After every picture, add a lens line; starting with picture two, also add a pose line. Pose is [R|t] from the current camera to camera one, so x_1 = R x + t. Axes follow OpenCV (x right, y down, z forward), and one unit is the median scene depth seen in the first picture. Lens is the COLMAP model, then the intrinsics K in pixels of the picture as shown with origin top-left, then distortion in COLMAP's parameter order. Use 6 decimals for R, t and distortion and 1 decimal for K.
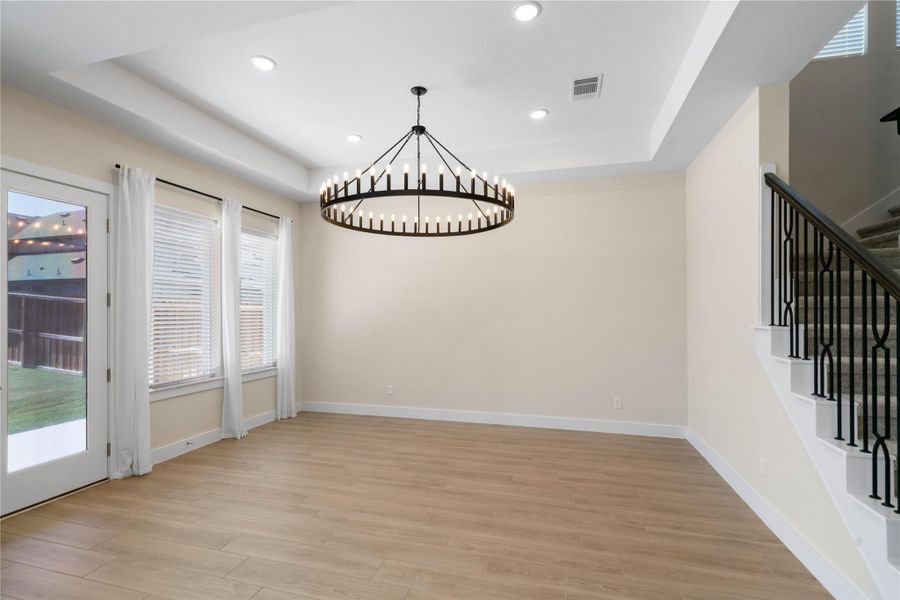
lens RADIAL K [[416.8, 0, 450.0], [0, 416.8, 300.0], [0, 0, 1]] dist [-0.002469, -0.000272]
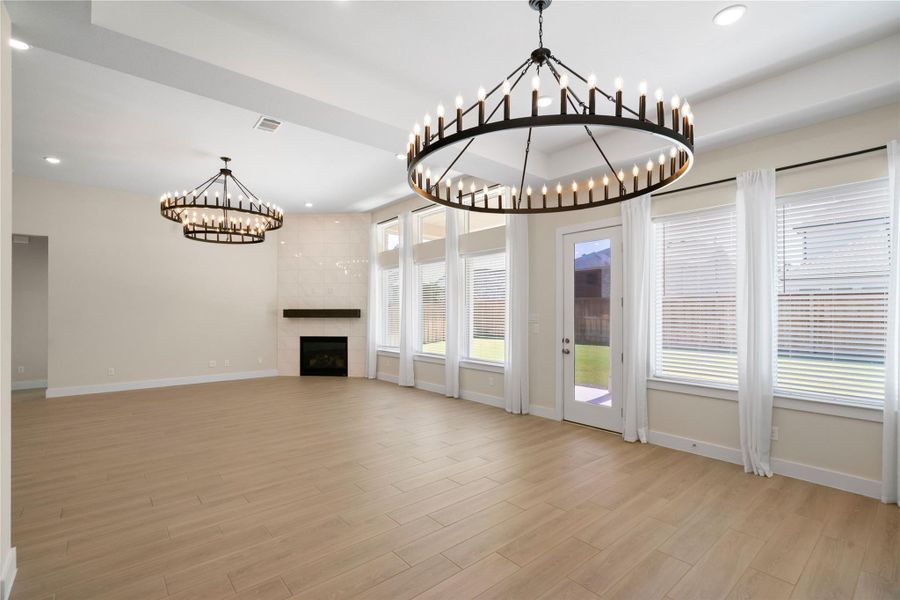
lens RADIAL K [[407.3, 0, 449.9], [0, 407.3, 283.4], [0, 0, 1]] dist [0.000084, 0.000020]
pose [[-0.544339, -0.054366, -0.837102, 0.532519], [0.019546, 0.996805, -0.077448, 0.025573], [0.838638, -0.058520, -0.541537, 1.093749]]
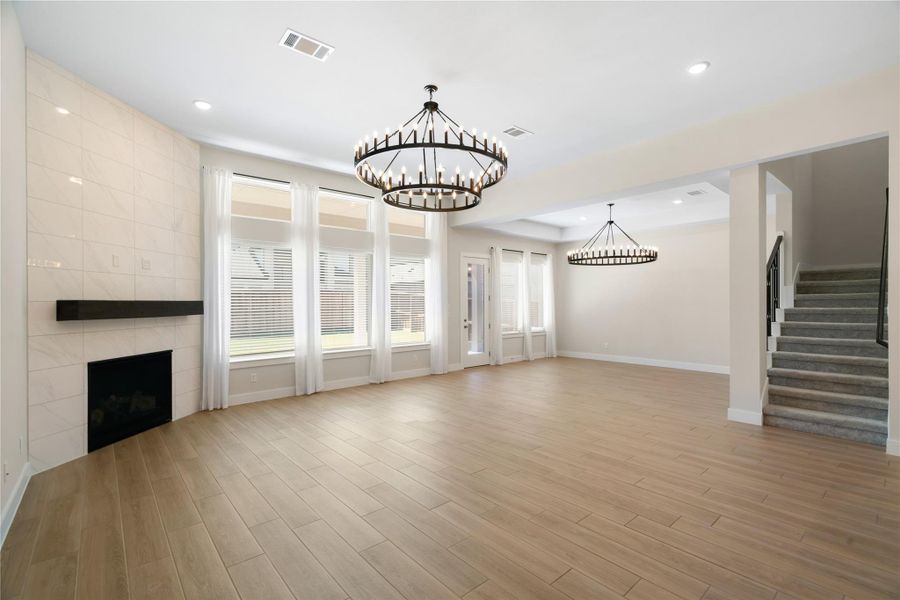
lens RADIAL K [[417.1, 0, 450.0], [0, 417.1, 300.0], [0, 0, 1]] dist [-0.000050, 0.000015]
pose [[0.838433, -0.001961, -0.545001, 0.354215], [0.012470, 0.999801, 0.015586, -0.026189], [0.544862, -0.019864, 0.838290, -1.145891]]
